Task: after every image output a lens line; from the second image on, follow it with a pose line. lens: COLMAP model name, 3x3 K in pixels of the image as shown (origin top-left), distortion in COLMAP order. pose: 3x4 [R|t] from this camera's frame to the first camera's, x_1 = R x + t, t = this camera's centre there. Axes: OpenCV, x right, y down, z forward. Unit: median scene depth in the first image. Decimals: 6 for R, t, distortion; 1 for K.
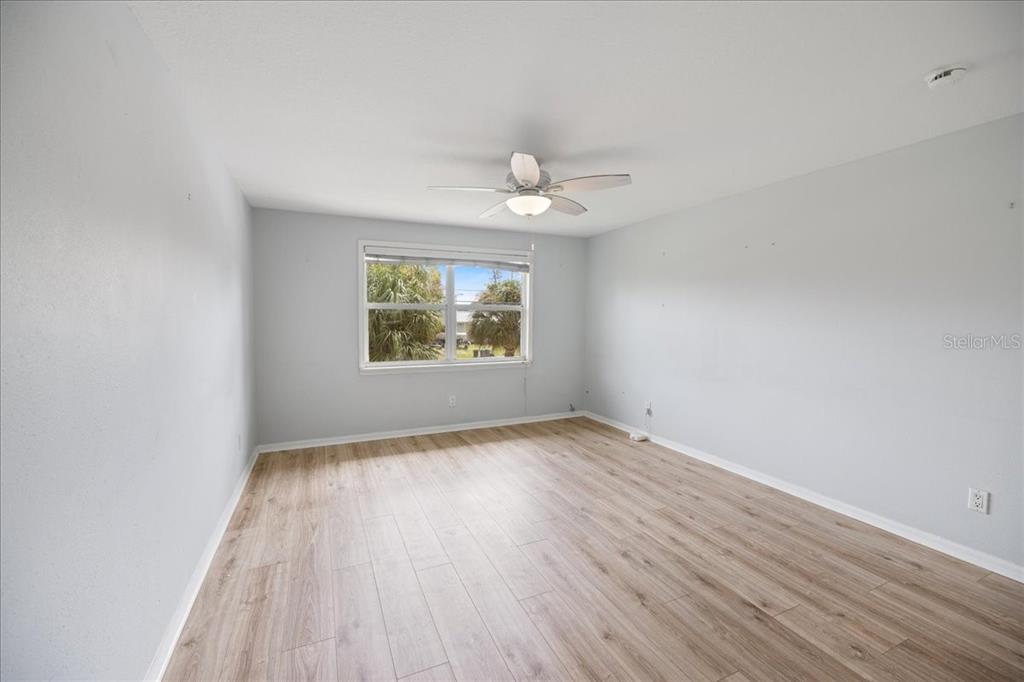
lens RADIAL K [[438.1, 0, 506.9], [0, 438.1, 325.5], [0, 0, 1]] dist [-0.002204, -0.000170]
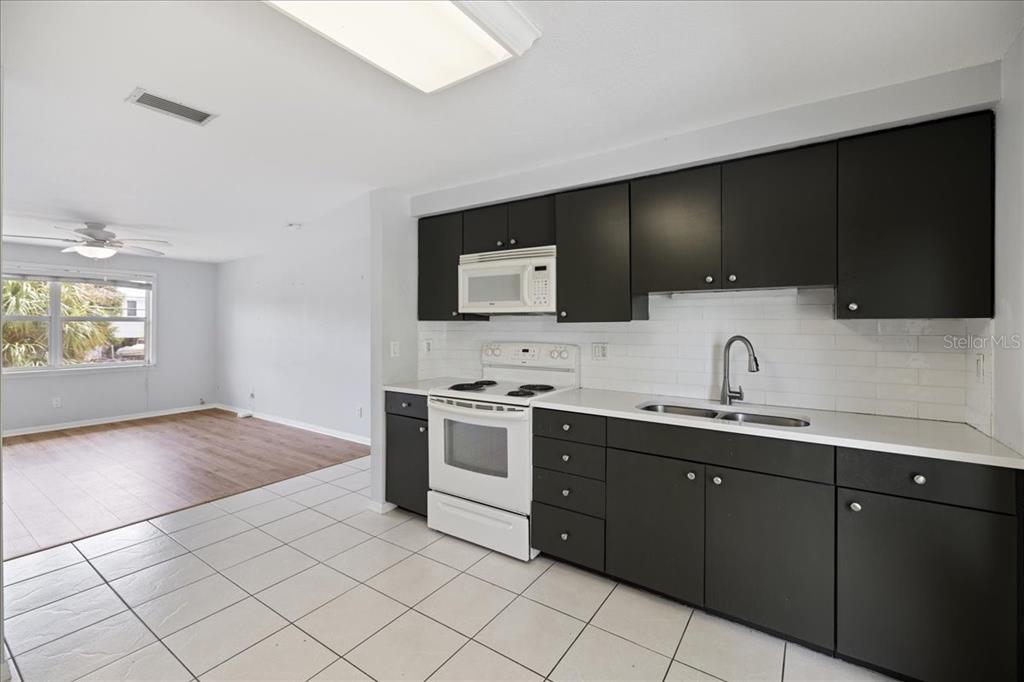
lens RADIAL K [[439.6, 0, 524.1], [0, 439.6, 323.6], [0, 0, 1]] dist [-0.001021, -0.000044]
pose [[0.840861, 0.003001, 0.541243, 0.401730], [0.011201, 0.999674, -0.022944, 0.014460], [-0.541135, 0.025355, 0.840553, -0.874164]]
